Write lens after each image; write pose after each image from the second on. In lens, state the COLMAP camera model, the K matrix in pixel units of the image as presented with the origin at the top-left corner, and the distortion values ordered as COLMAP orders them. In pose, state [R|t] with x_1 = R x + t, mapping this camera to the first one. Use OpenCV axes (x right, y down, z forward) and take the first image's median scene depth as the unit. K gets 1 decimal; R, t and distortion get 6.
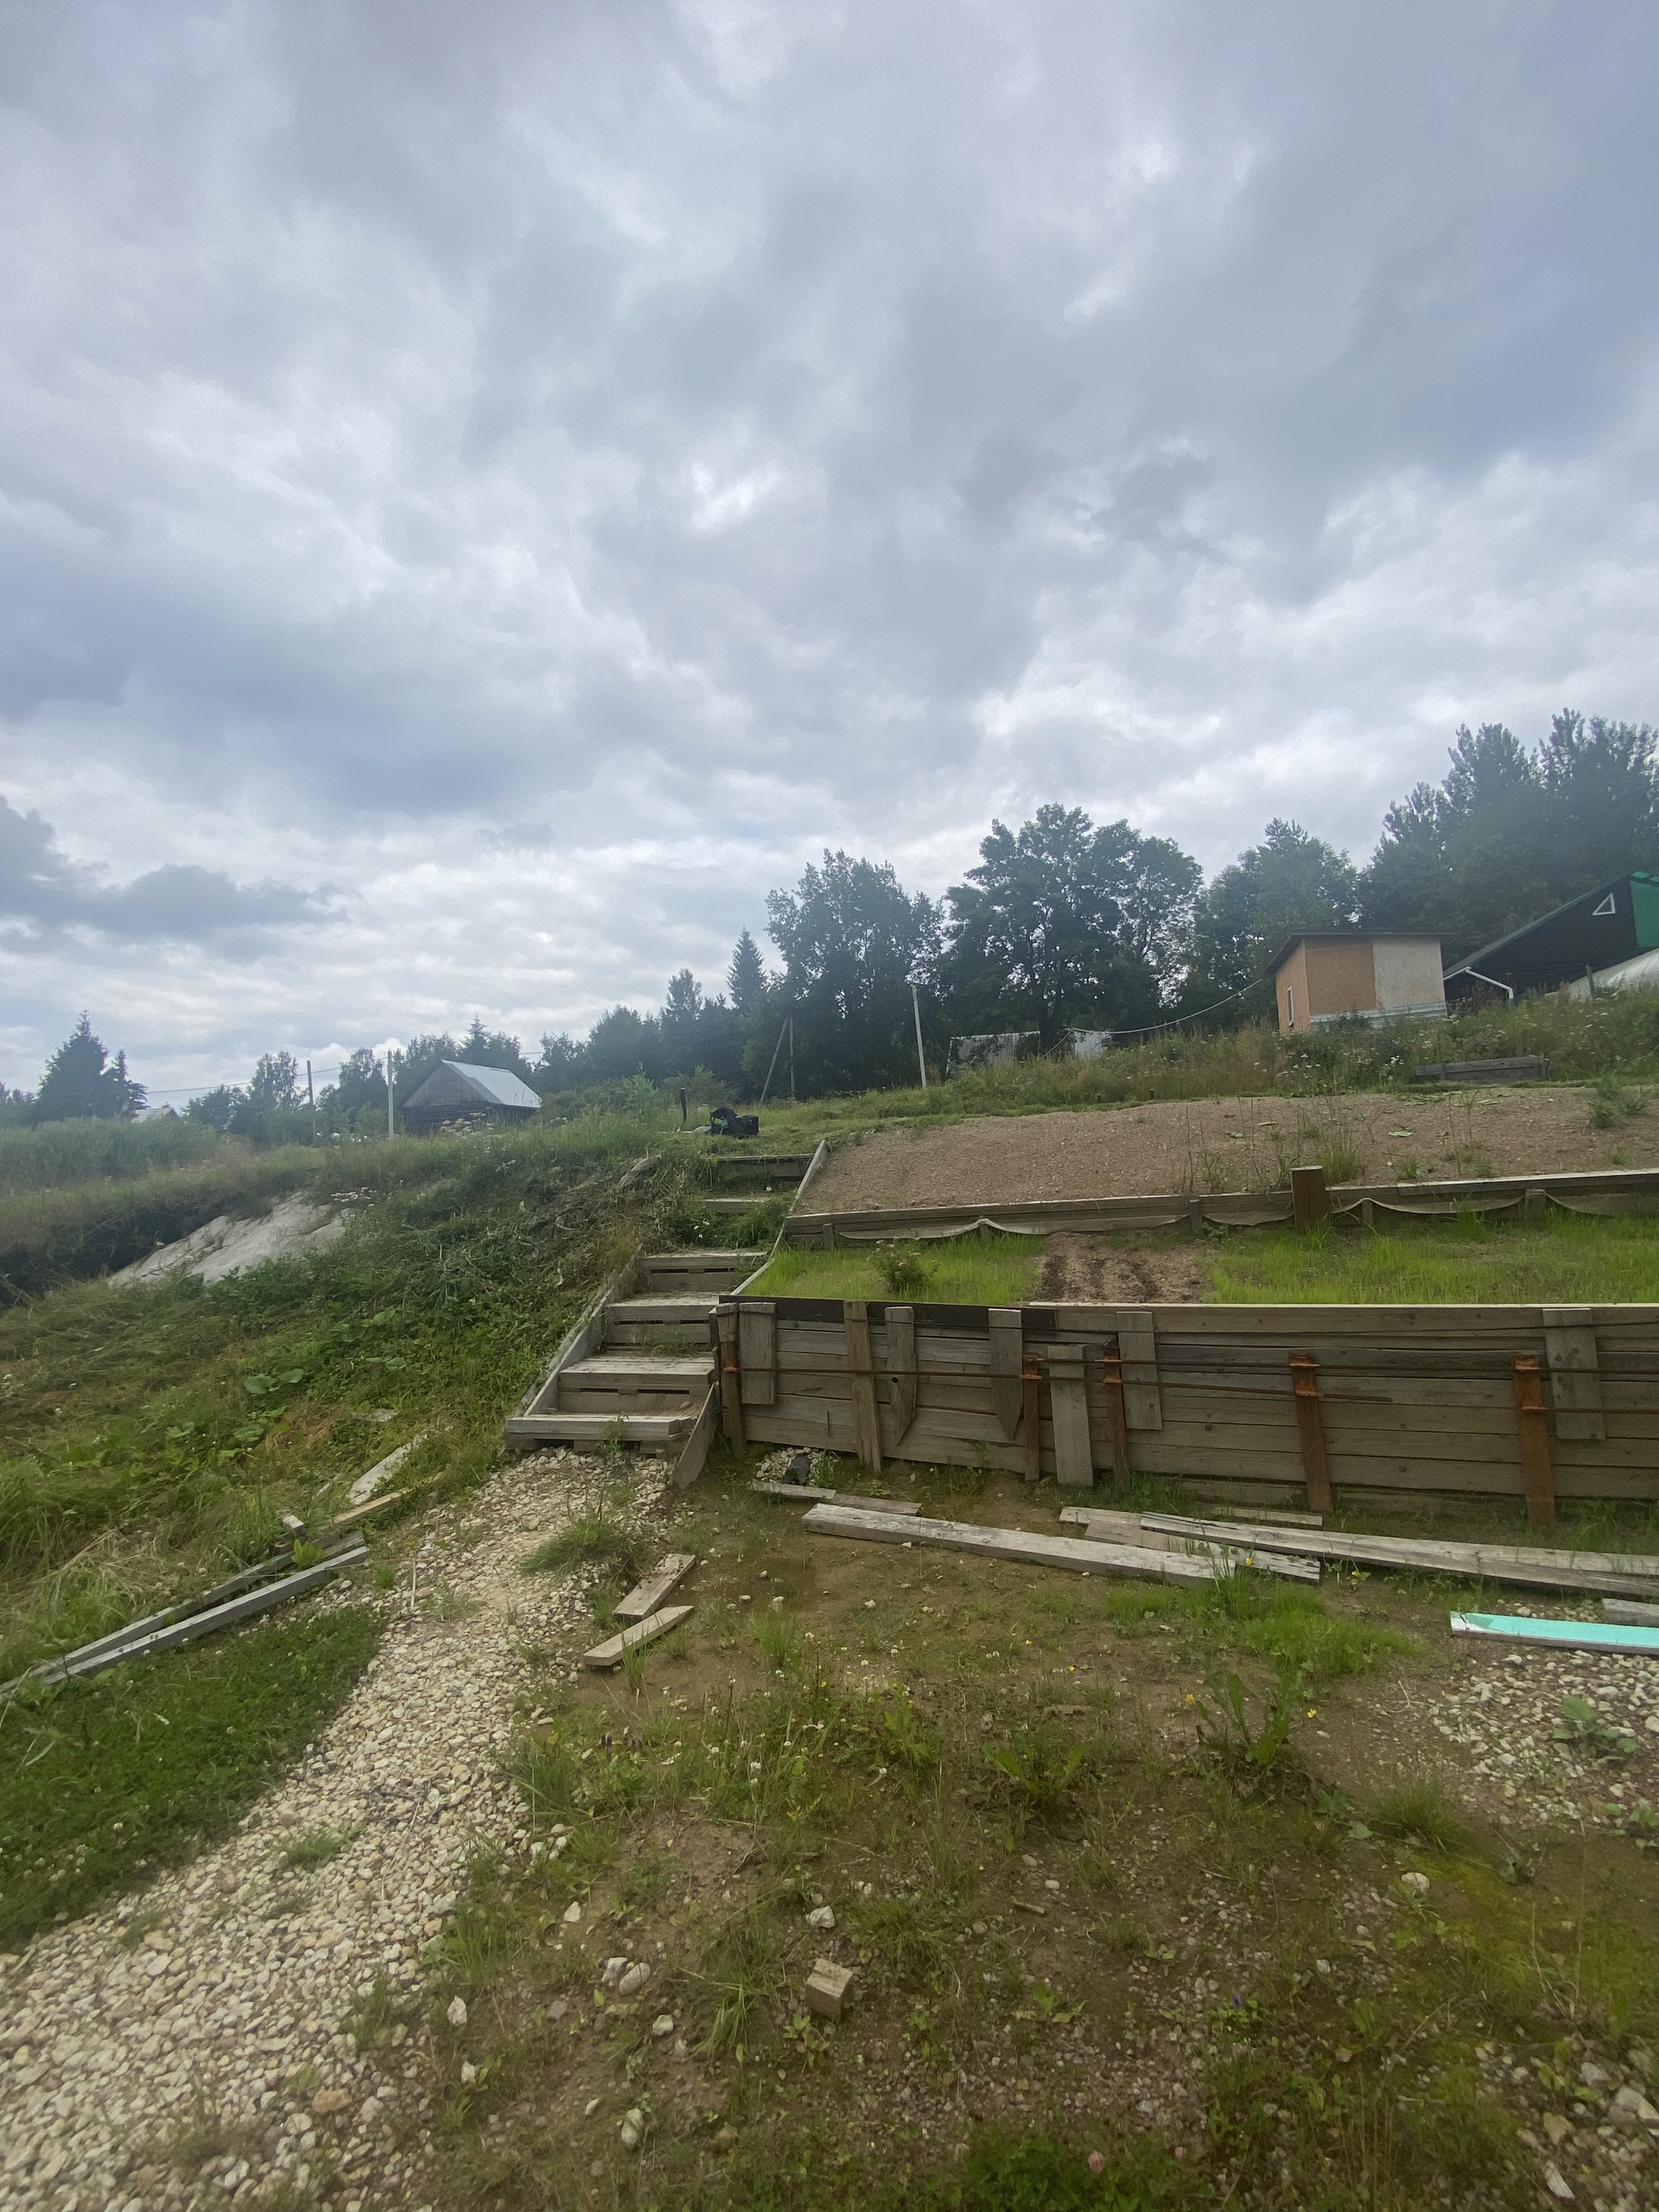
lens RADIAL K [[889.8, 0, 837.9], [0, 889.8, 1082.8], [0, 0, 1]] dist [0.006993, -0.002194]
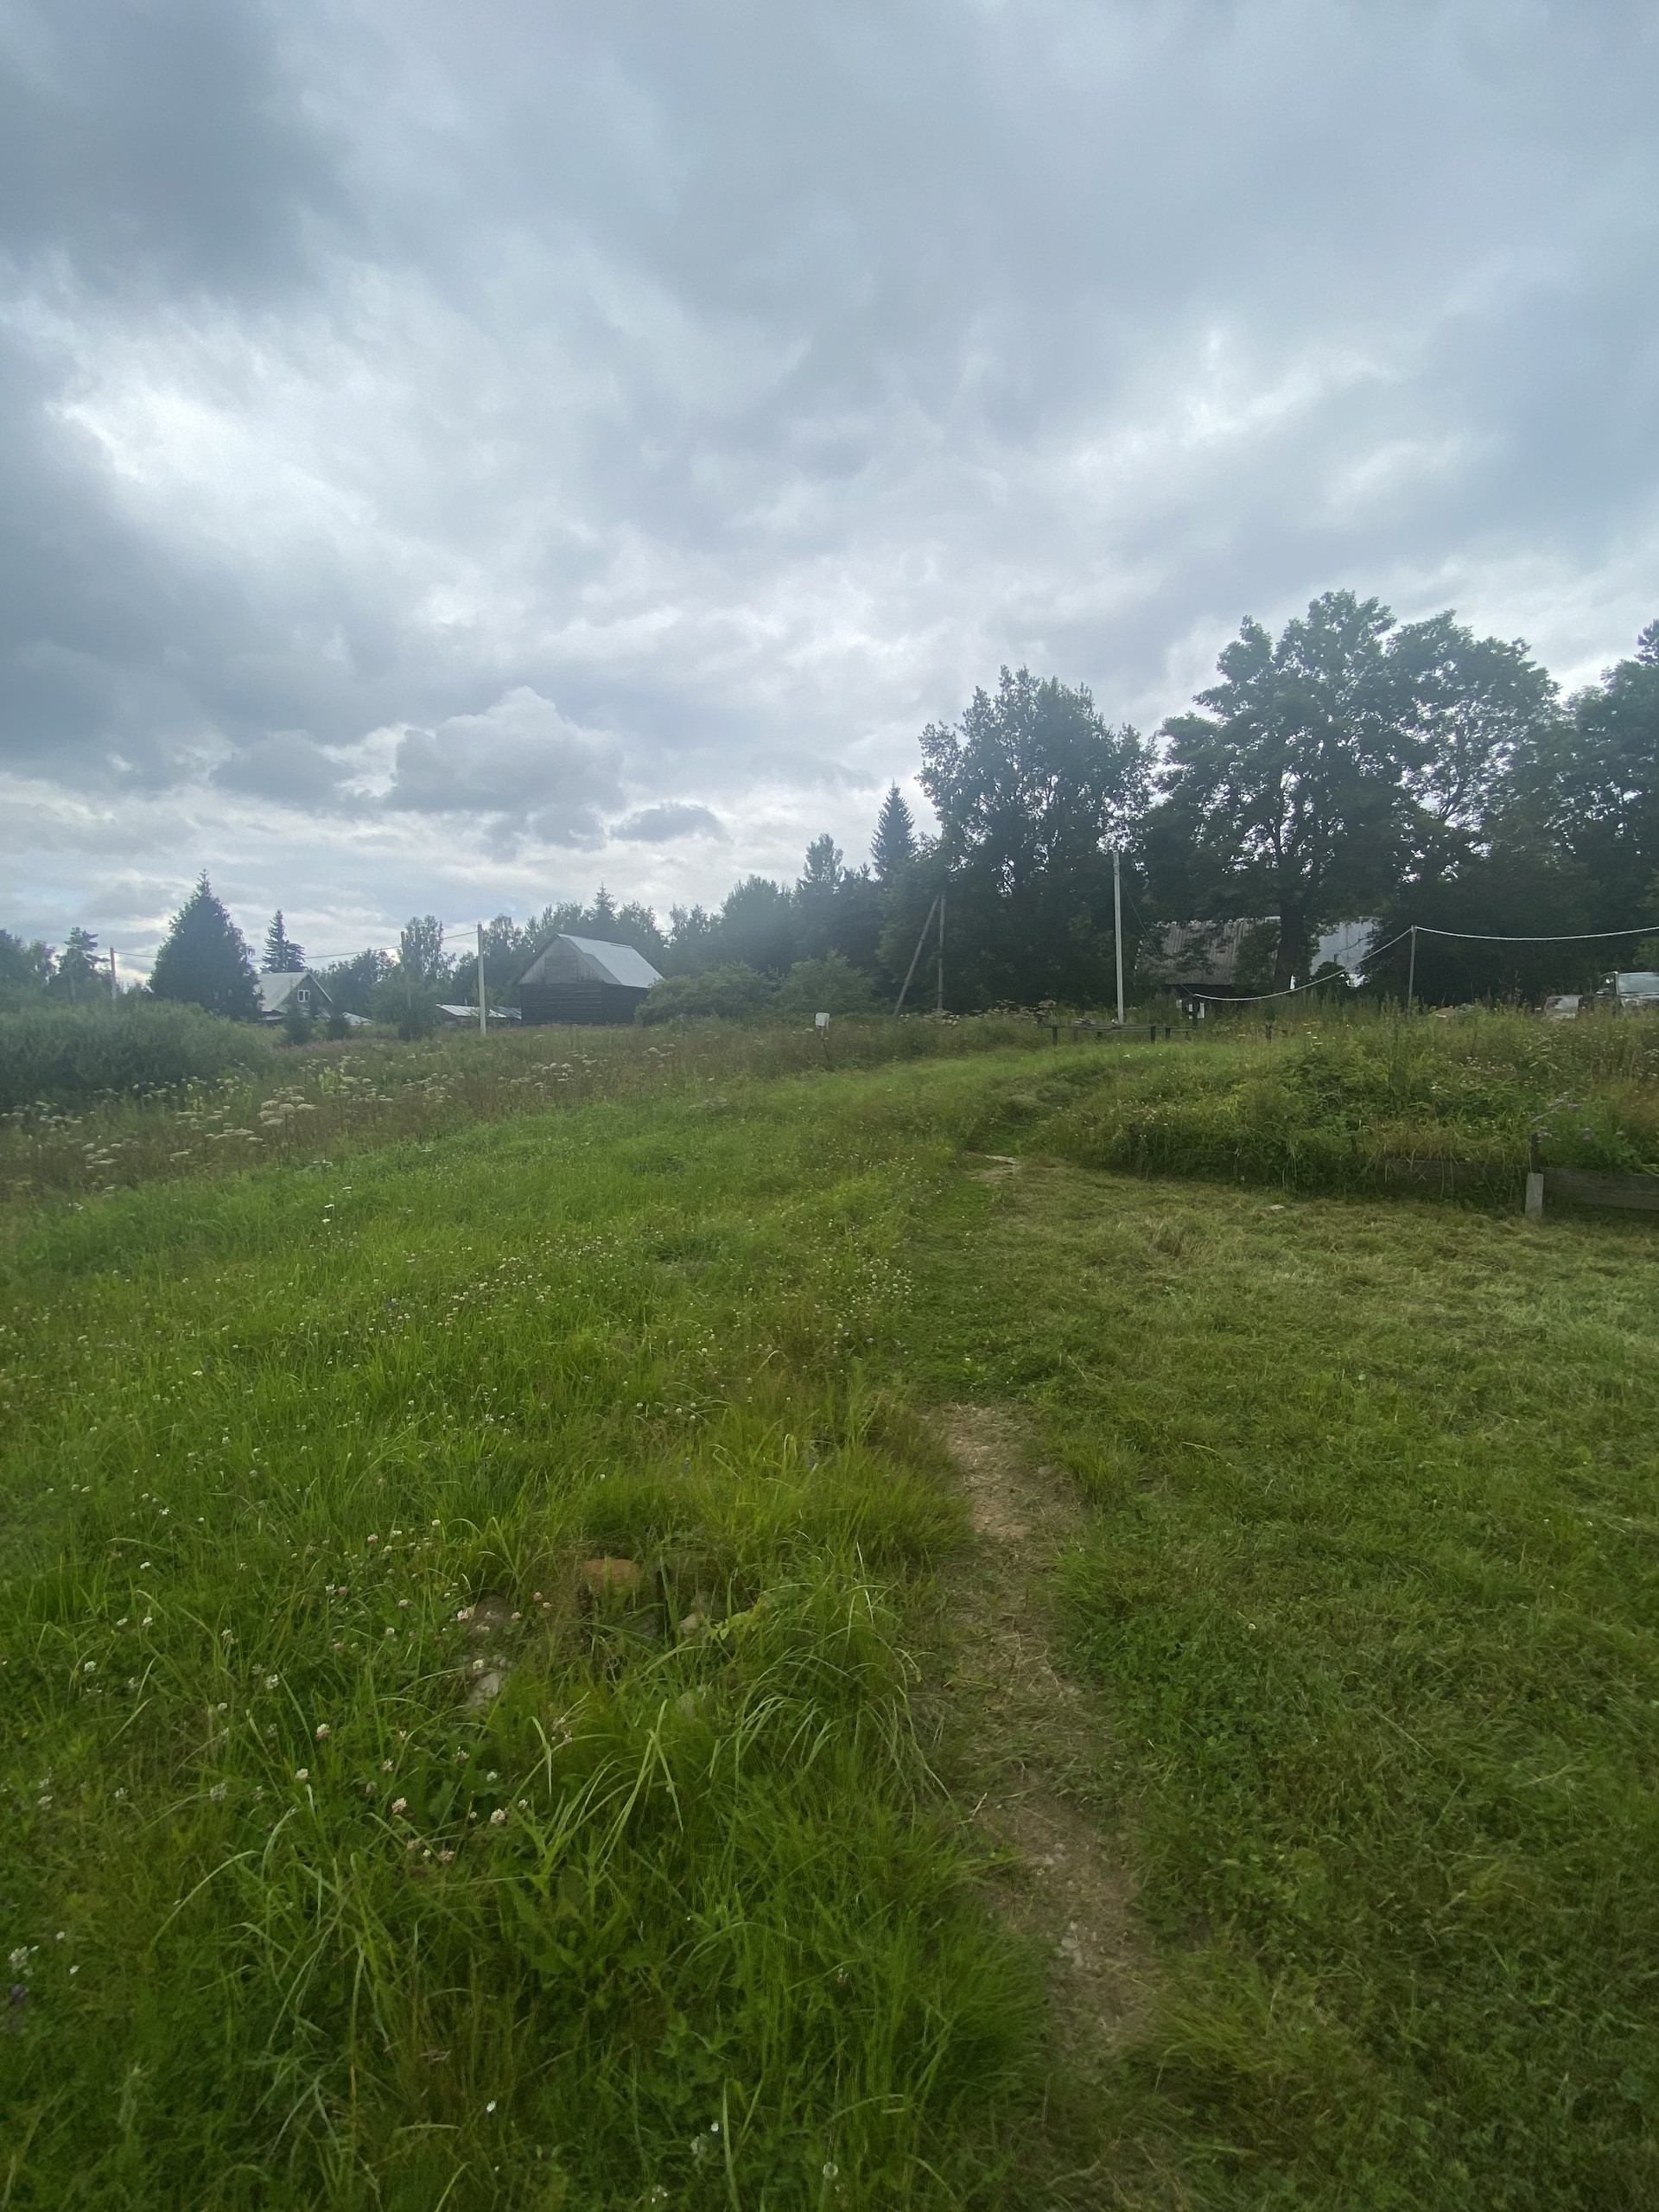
lens RADIAL K [[889.8, 0, 794.1], [0, 889.8, 1086.8], [0, 0, 1]] dist [0.006993, -0.002194]
pose [[0.976709, 0.065935, -0.204187, -0.008253], [-0.036044, 0.988510, 0.146792, -0.013480], [0.211520, -0.136014, 0.967863, 0.168983]]
